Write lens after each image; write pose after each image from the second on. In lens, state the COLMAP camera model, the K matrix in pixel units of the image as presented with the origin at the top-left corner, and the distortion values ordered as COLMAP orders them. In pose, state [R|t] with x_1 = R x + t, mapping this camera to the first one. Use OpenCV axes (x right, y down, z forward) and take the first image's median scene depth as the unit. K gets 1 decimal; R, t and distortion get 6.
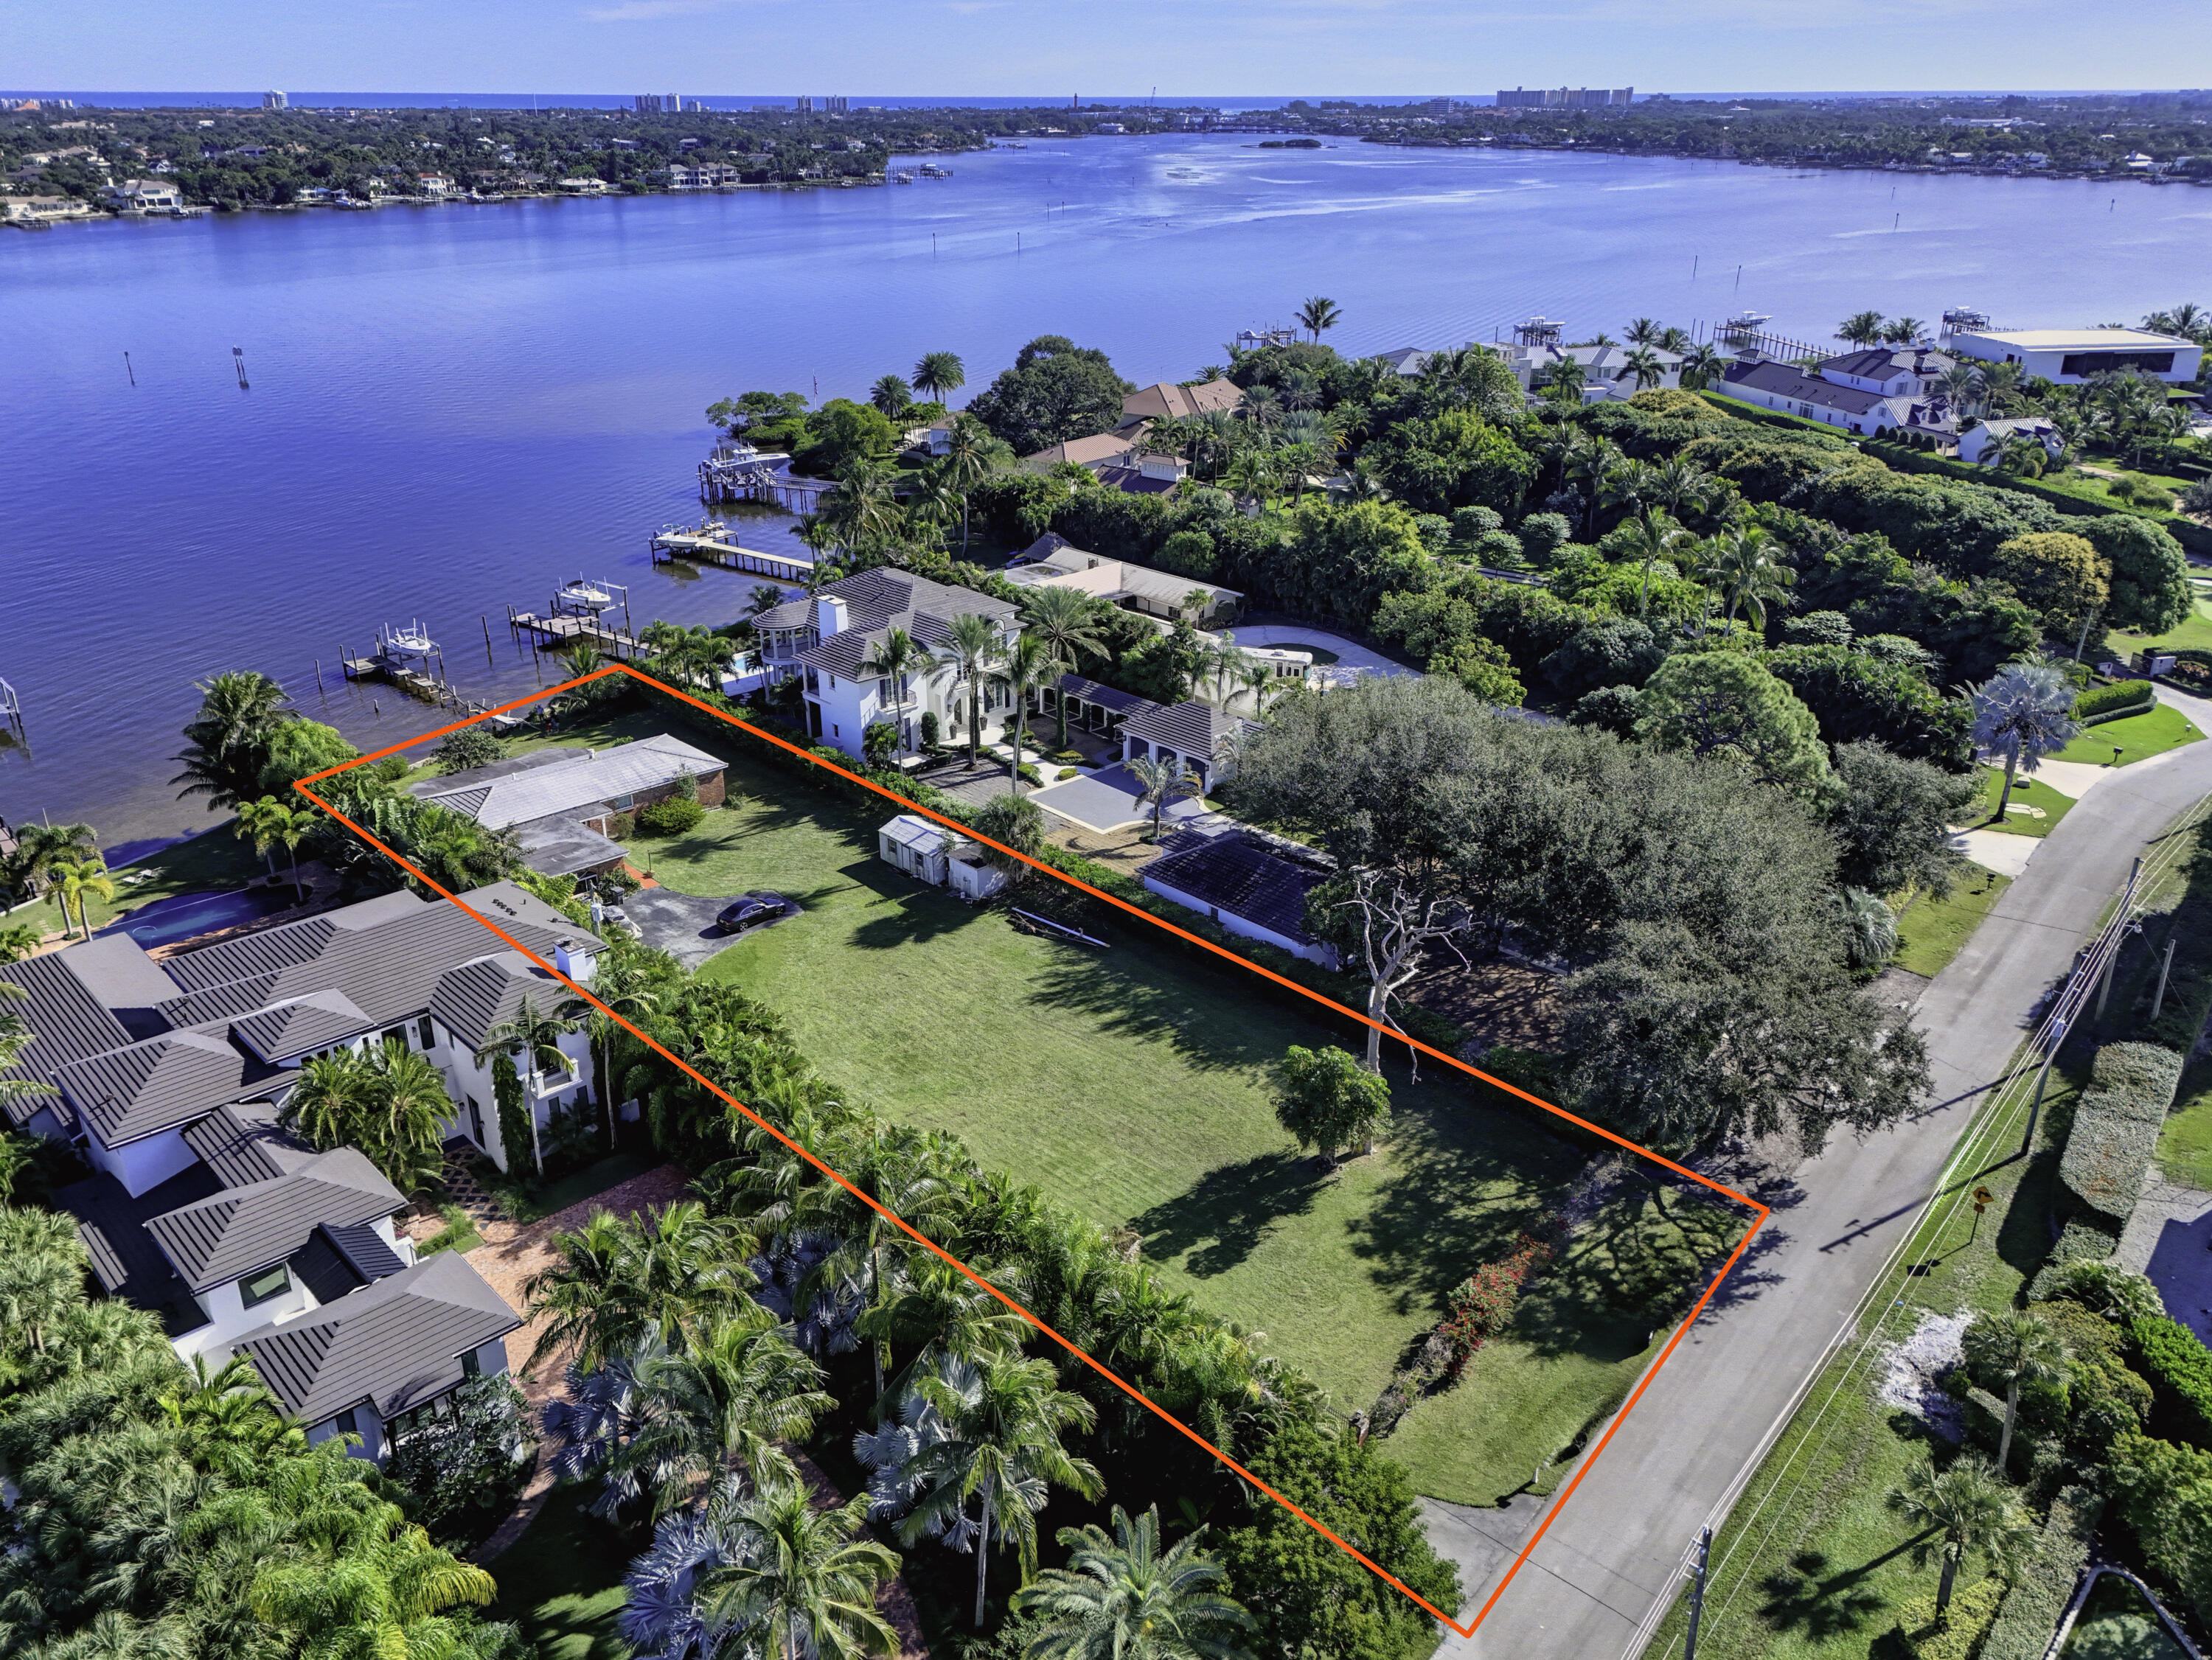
lens RADIAL K [[1657.6, 0, 1106.8], [0, 1657.6, 878.6], [0, 0, 1]] dist [0.081364, -0.072515]
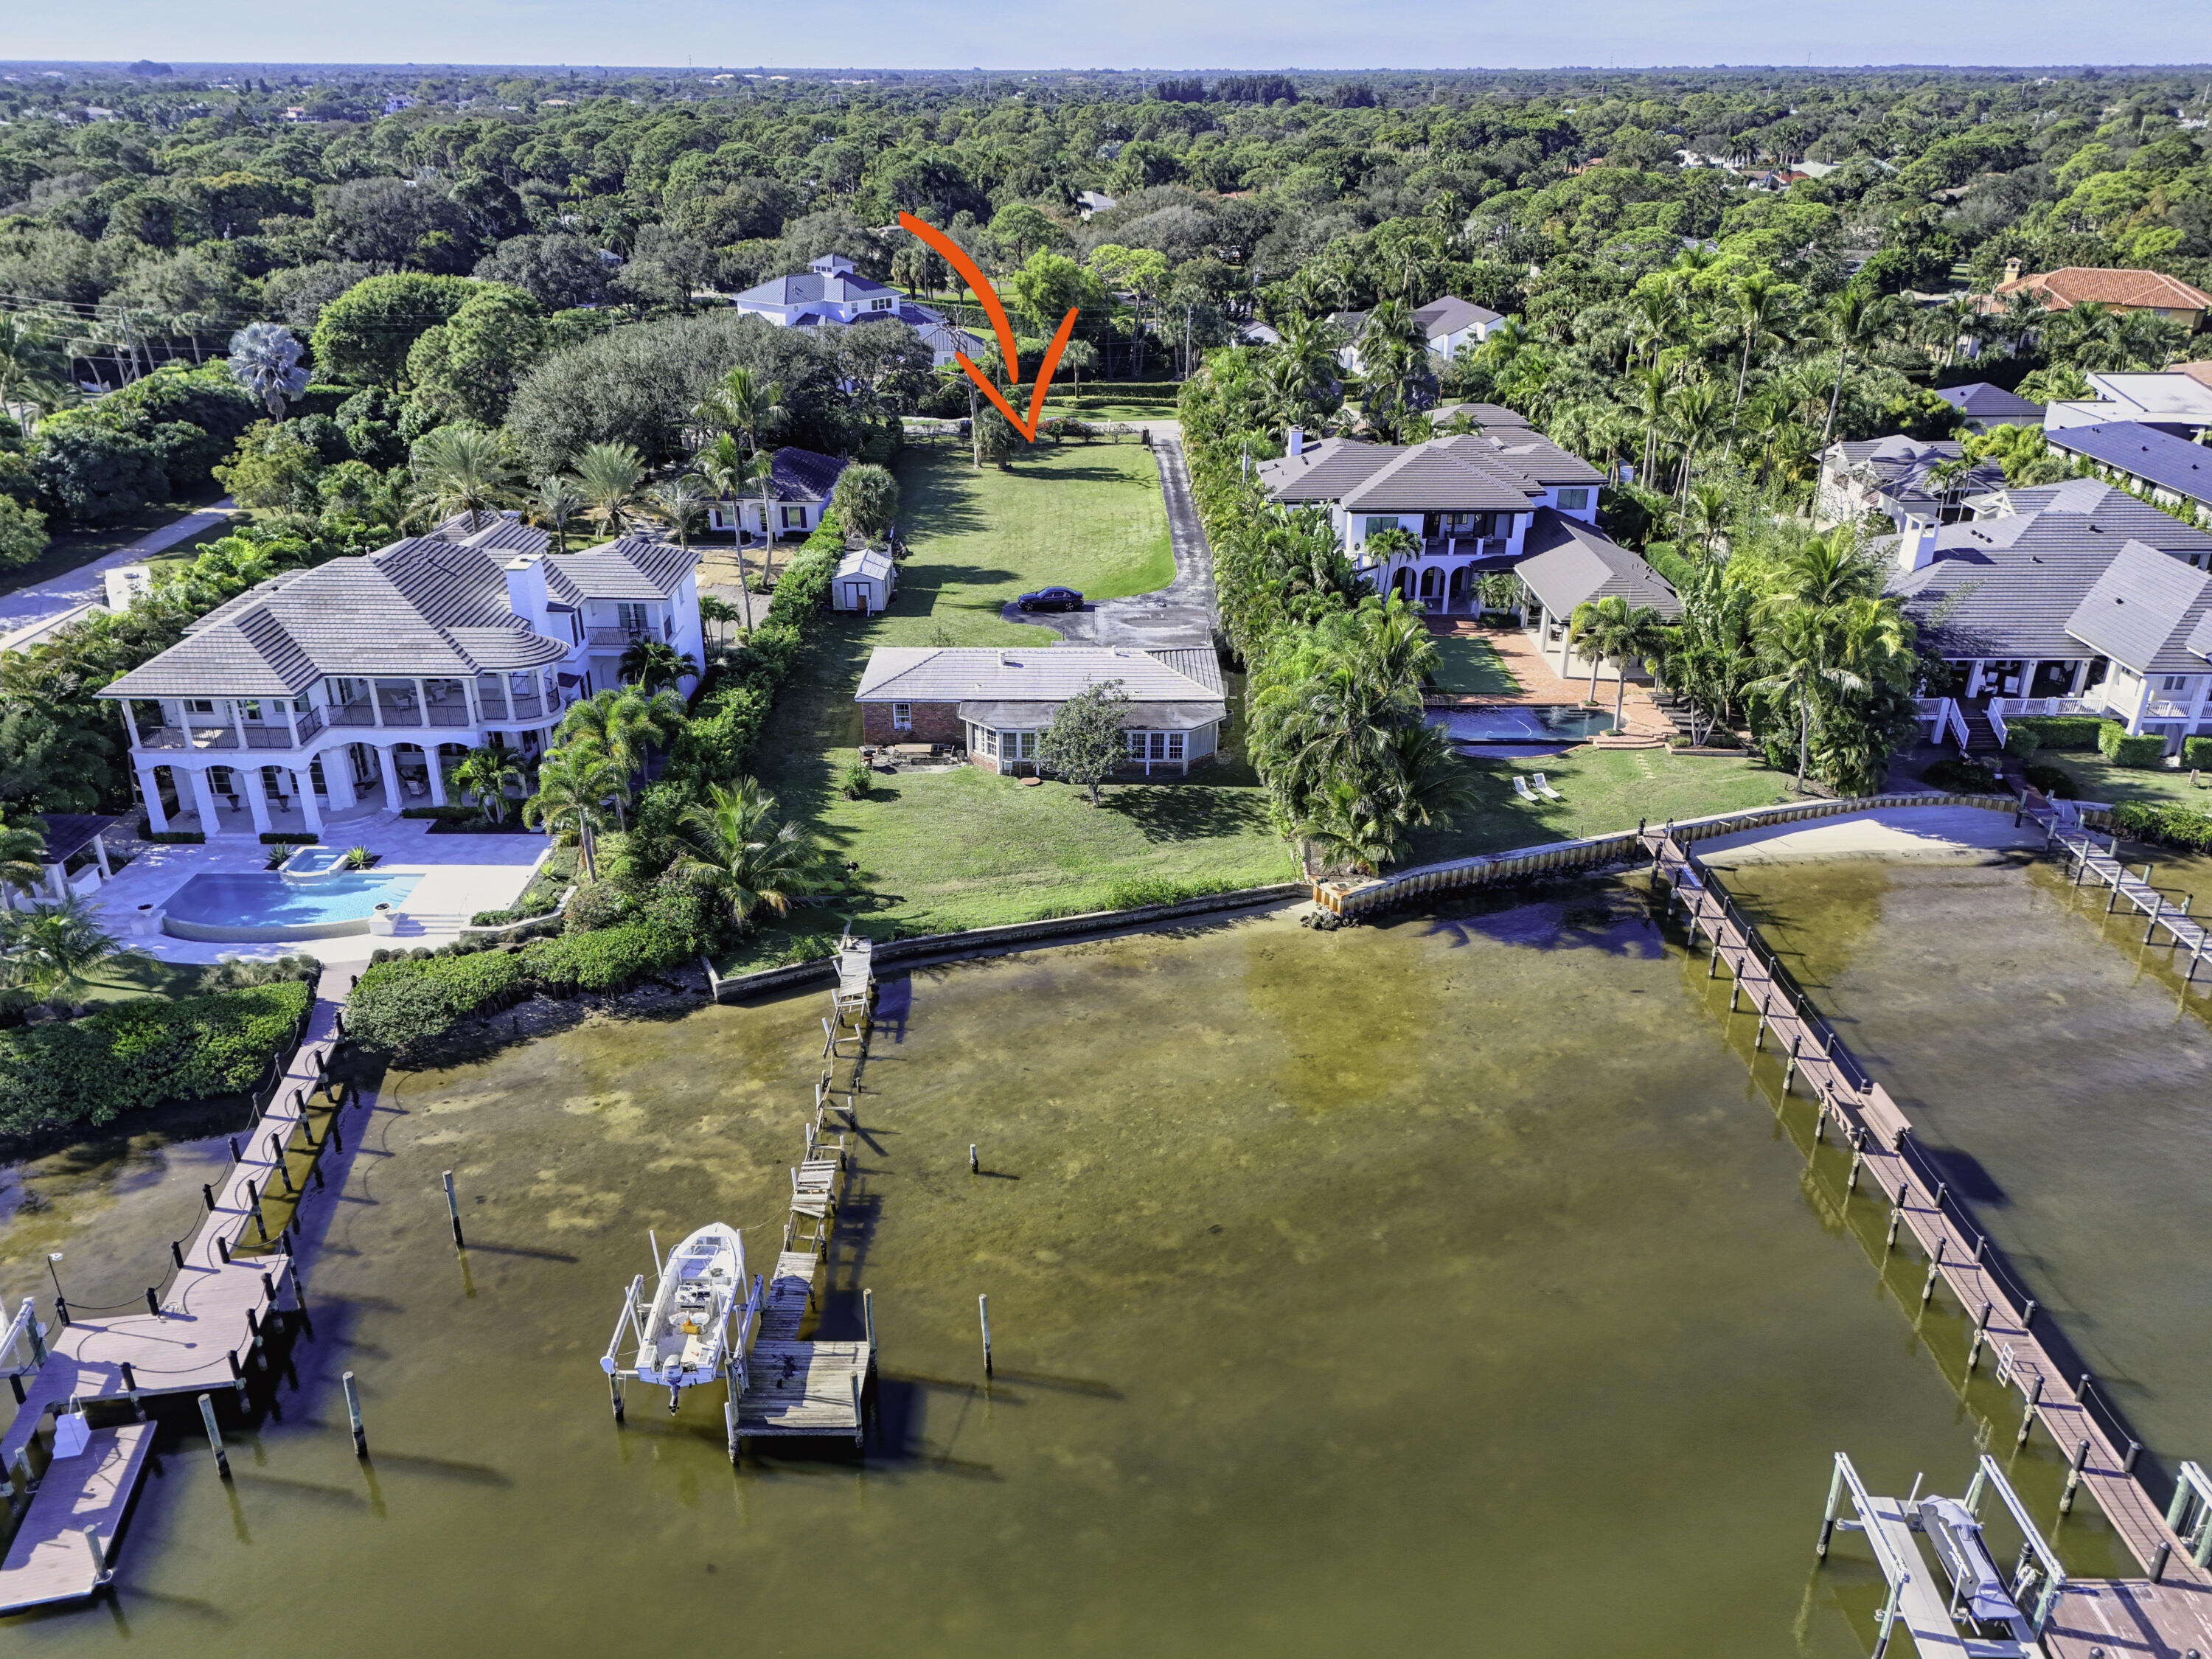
lens RADIAL K [[1623.3, 0, 1112.3], [0, 1623.3, 856.2], [0, 0, 1]] dist [0.044122, -0.003729]
pose [[-0.728705, -0.297646, 0.616762, -0.776831], [0.289231, 0.682583, 0.671138, -0.463279], [-0.620753, 0.667448, -0.411313, 1.252441]]
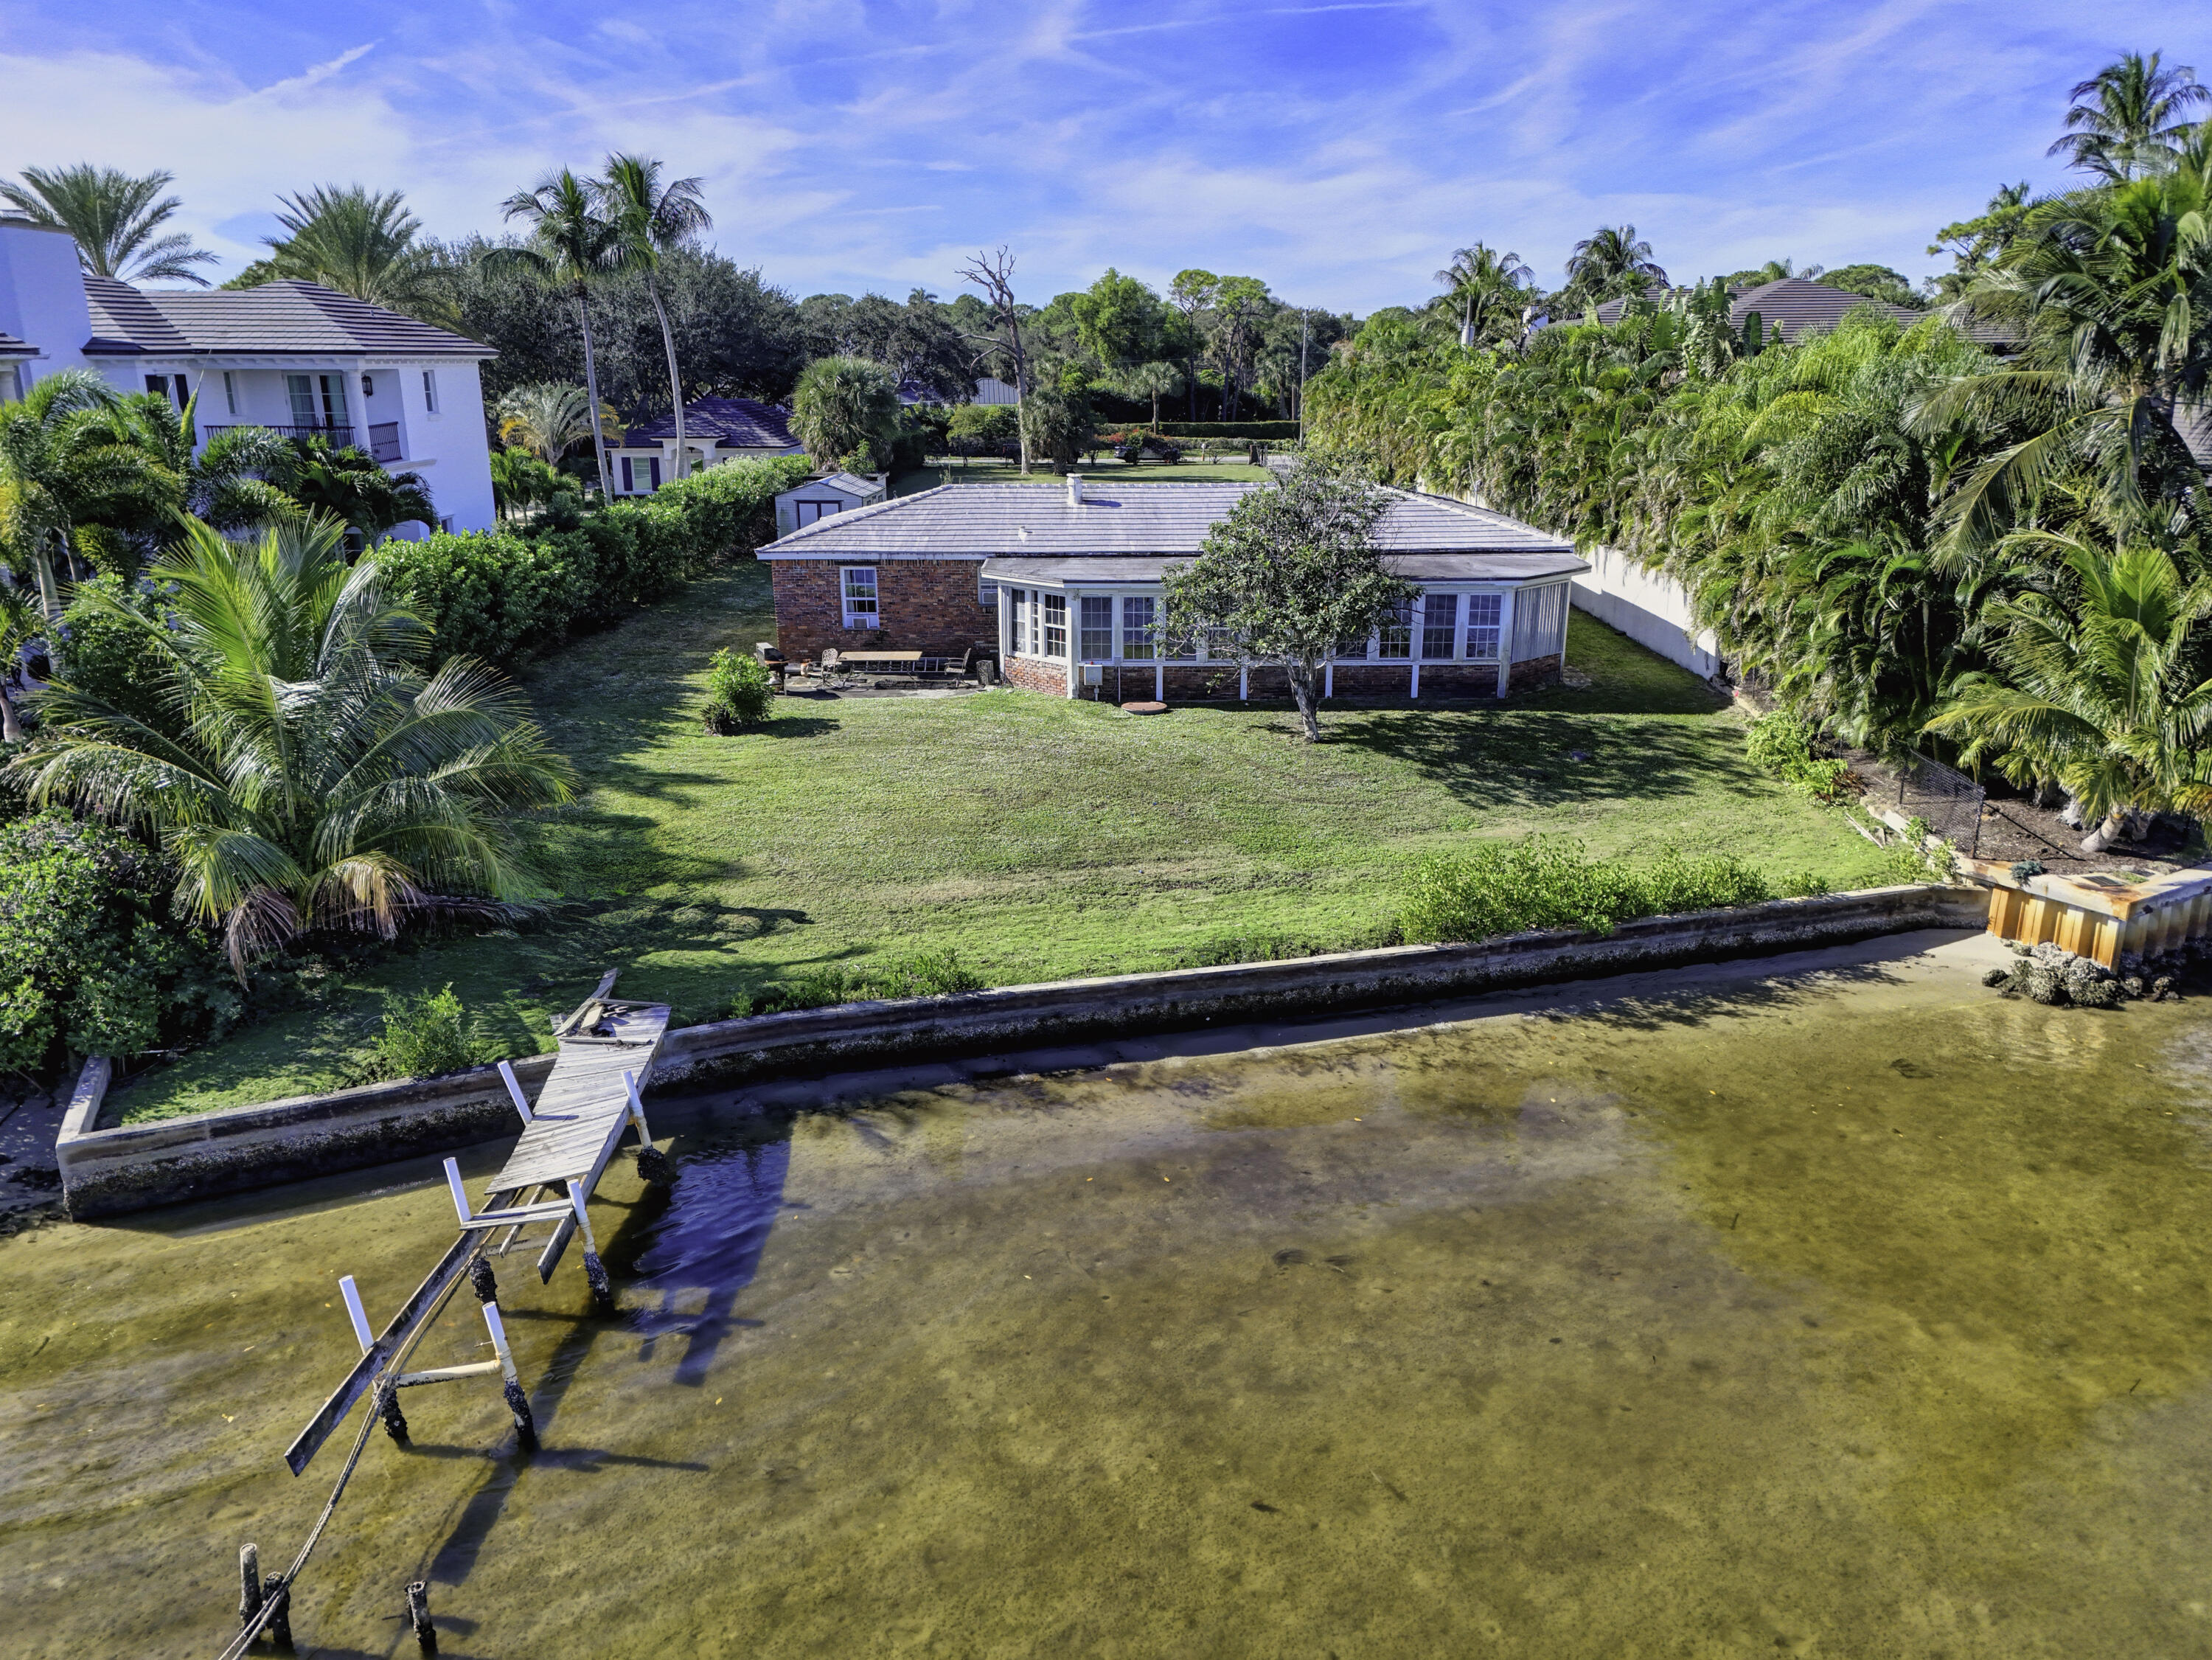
lens RADIAL K [[1618.8, 0, 1110.7], [0, 1618.8, 834.0], [0, 0, 1]] dist [0.090466, -0.093548]
pose [[-0.710948, -0.190500, 0.676951, -0.530786], [0.305509, 0.783365, 0.541298, -0.191368], [-0.633417, 0.591649, -0.498733, 1.140763]]
